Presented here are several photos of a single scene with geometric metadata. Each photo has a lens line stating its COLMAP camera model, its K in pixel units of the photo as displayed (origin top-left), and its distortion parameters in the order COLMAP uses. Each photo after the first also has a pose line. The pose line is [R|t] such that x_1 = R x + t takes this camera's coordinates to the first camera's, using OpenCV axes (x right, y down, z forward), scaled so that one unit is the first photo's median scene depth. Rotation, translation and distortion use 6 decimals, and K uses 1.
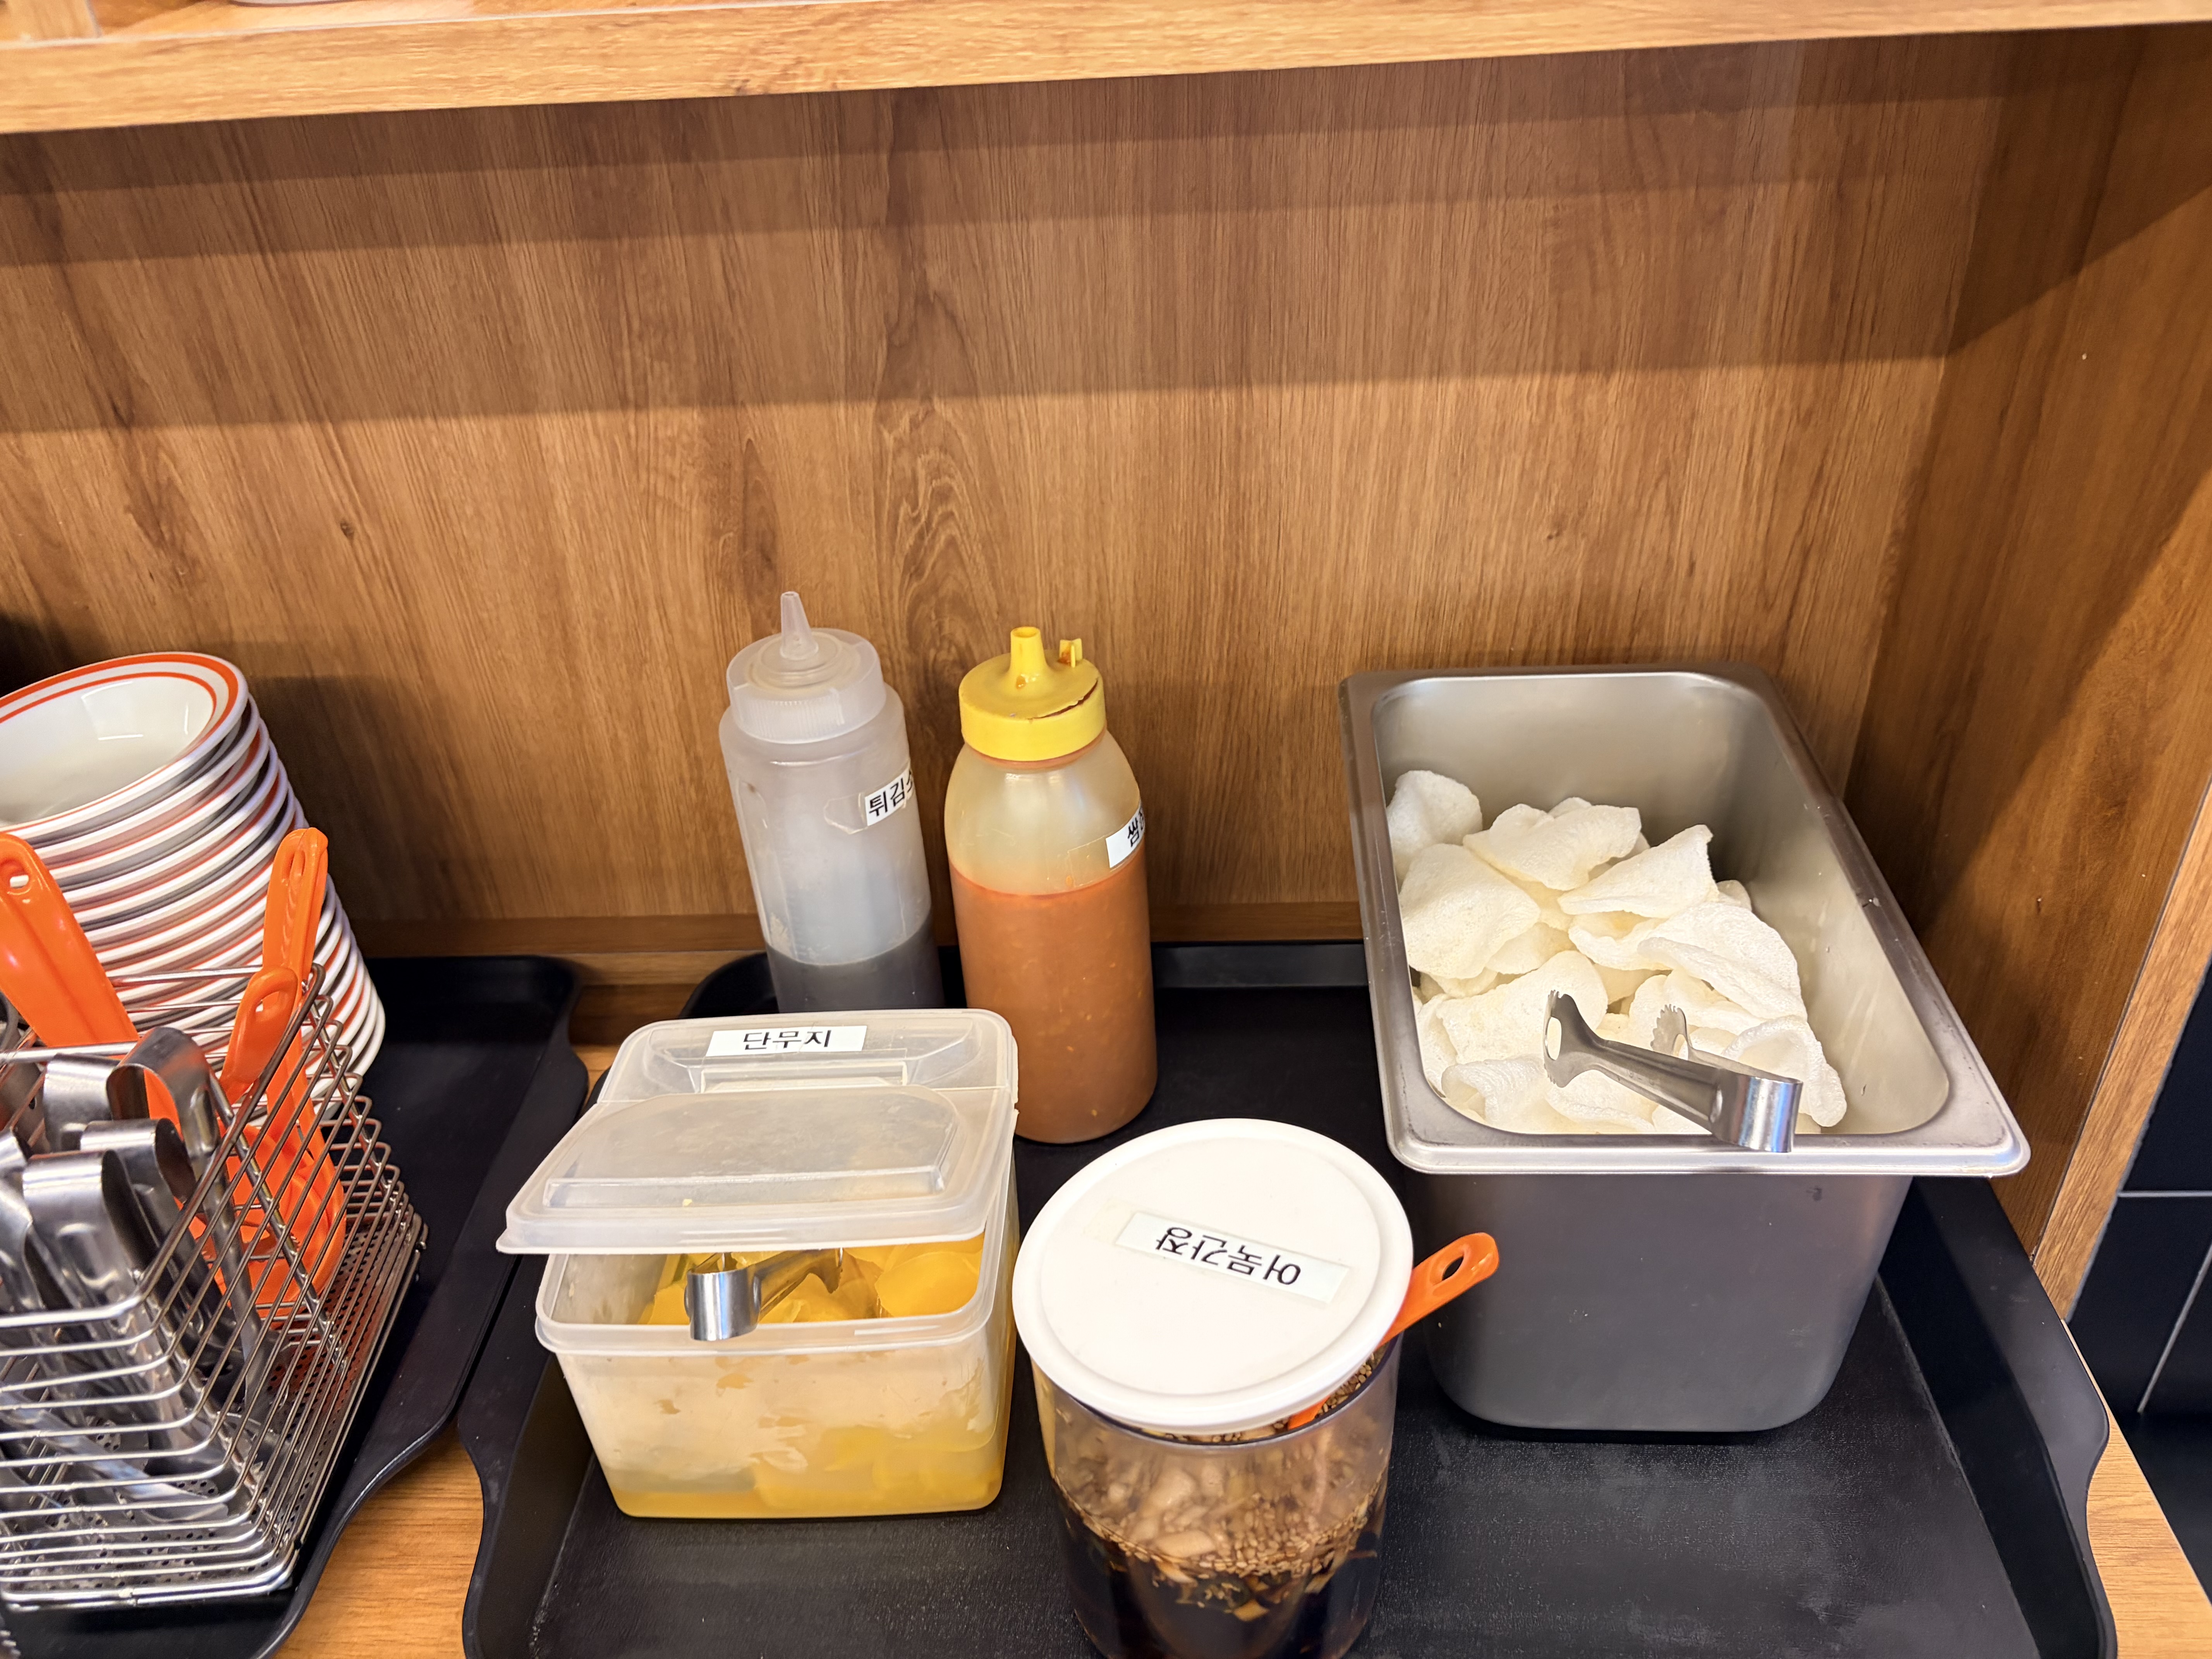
lens RADIAL K [[1653.1, 0, 1110.3], [0, 1653.1, 827.7], [0, 0, 1]] dist [0.040133, -0.050518]
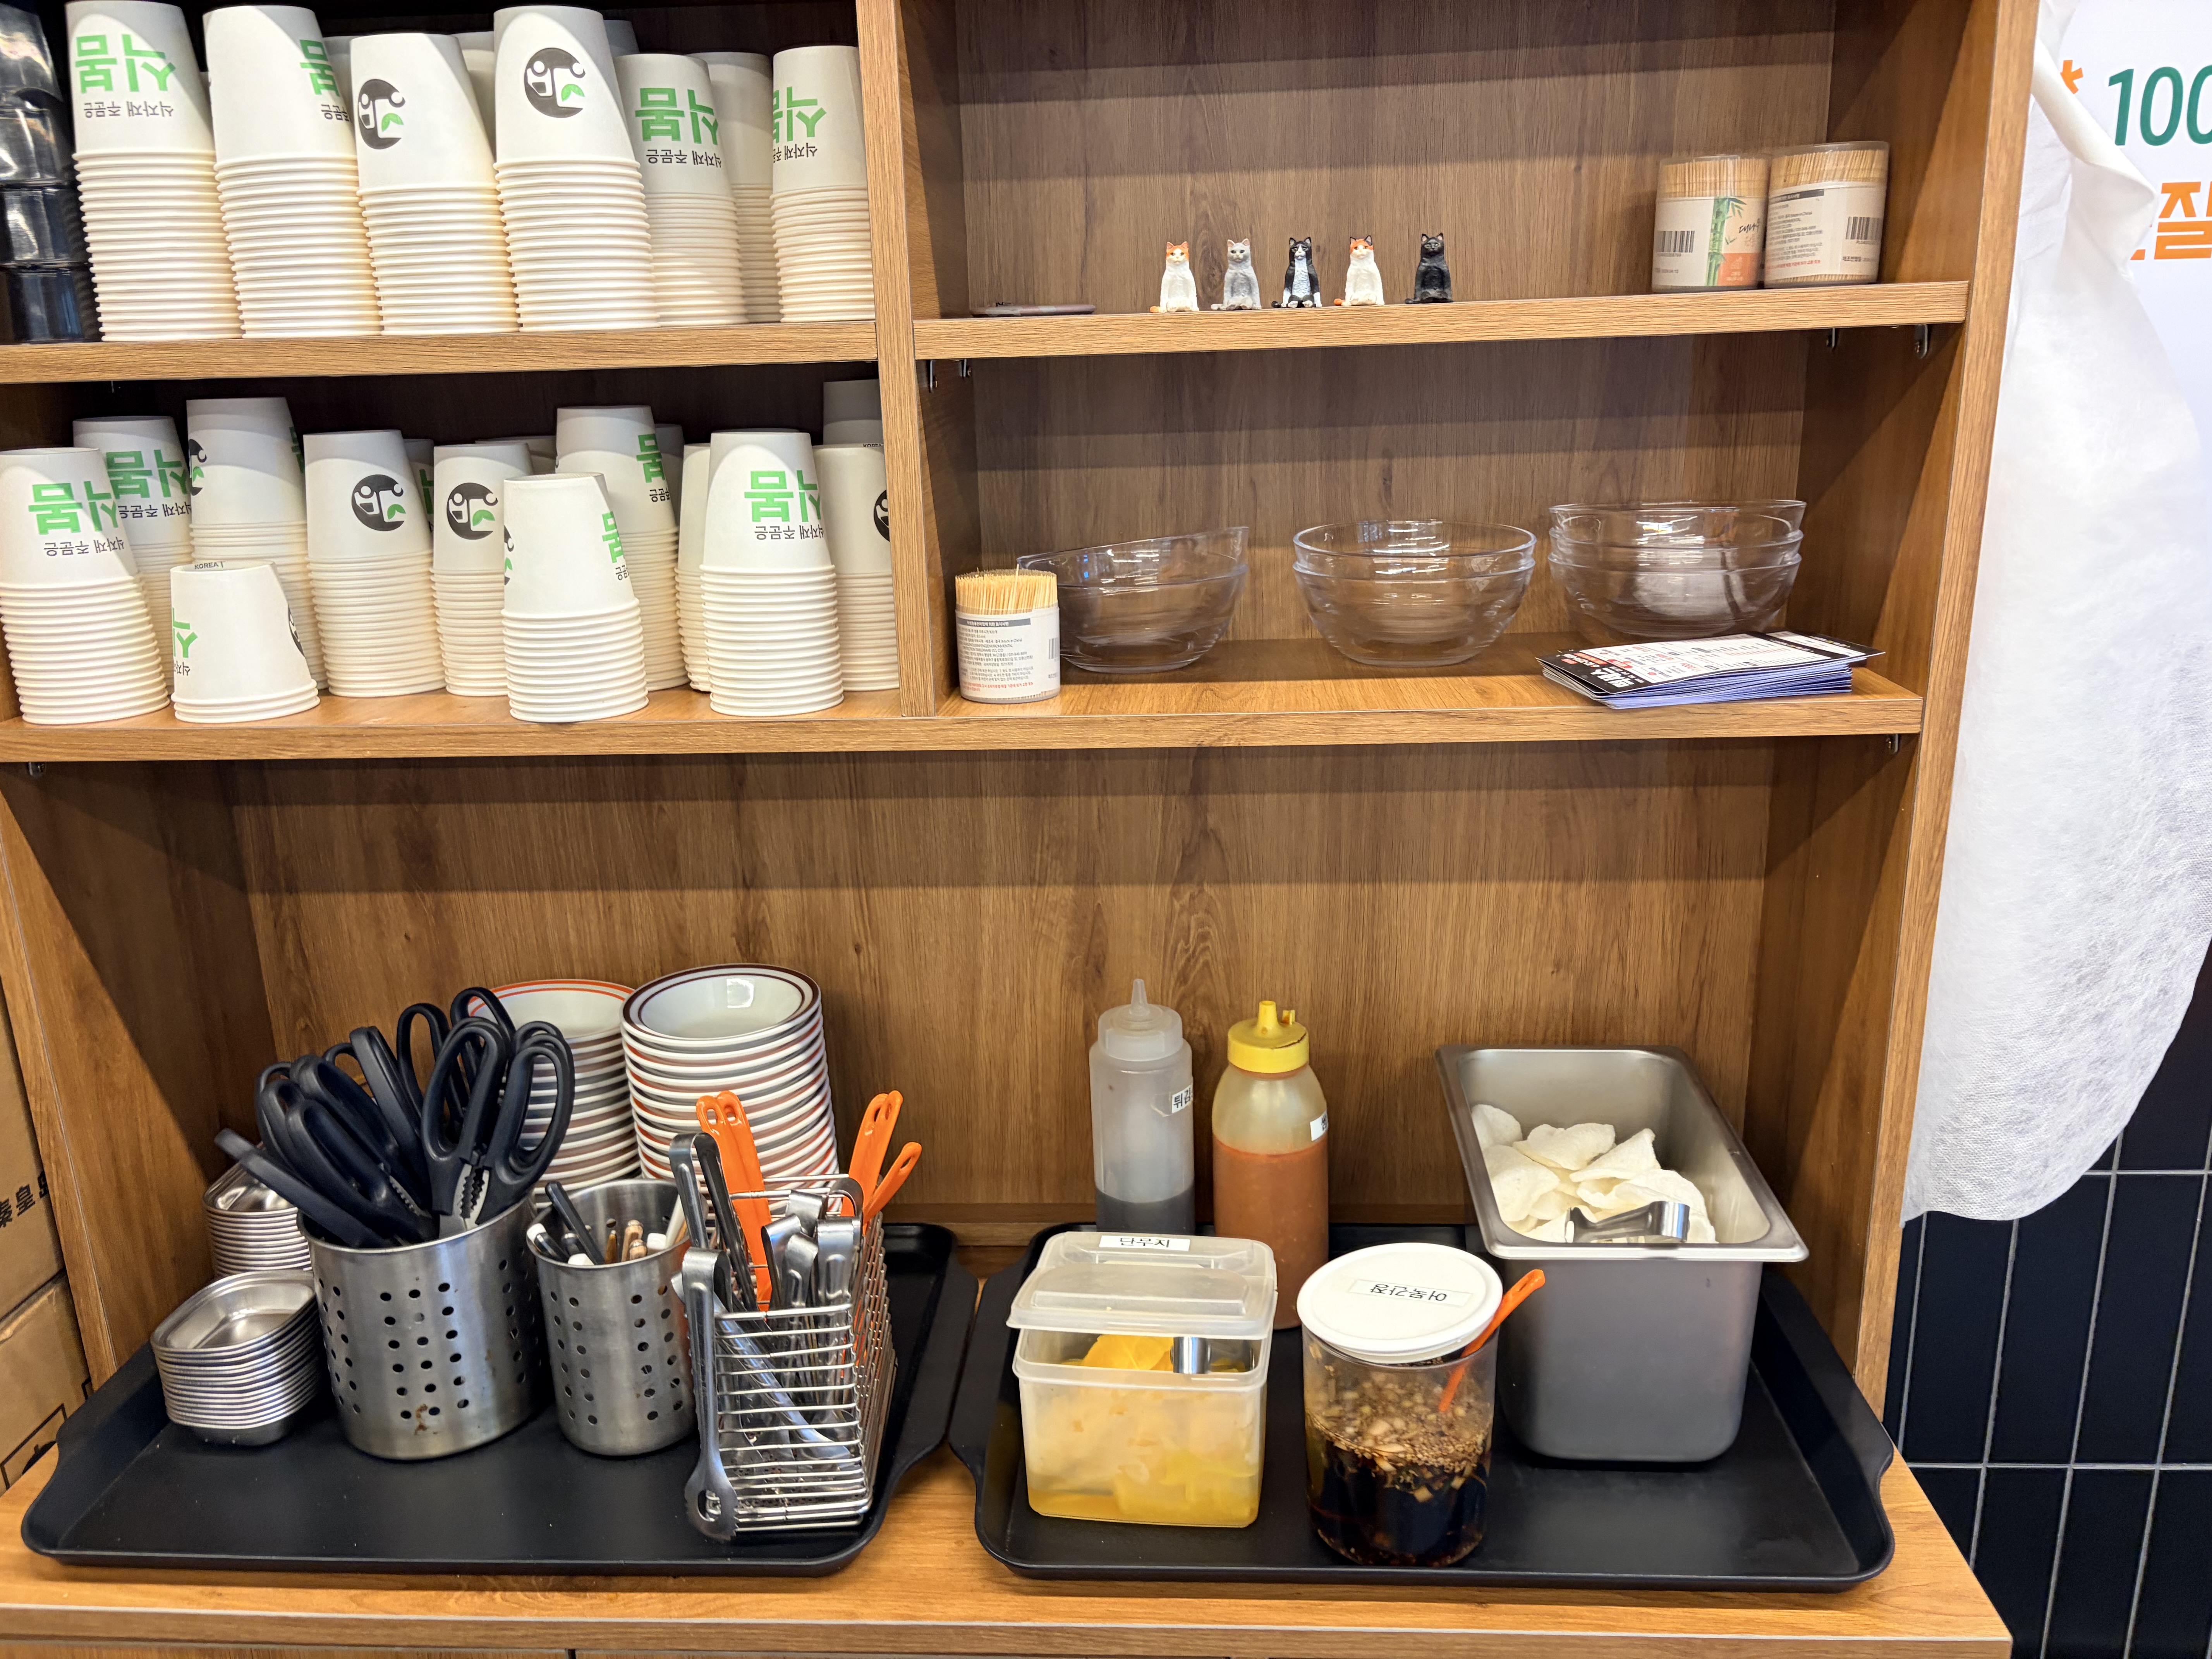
lens RADIAL K [[1653.1, 0, 1118.1], [0, 1653.1, 822.9], [0, 0, 1]] dist [0.040133, -0.050518]
pose [[0.999569, 0.028309, -0.007778, -0.194487], [-0.029318, 0.948736, -0.314708, 0.253775], [-0.001530, 0.314801, 0.949157, -0.747117]]
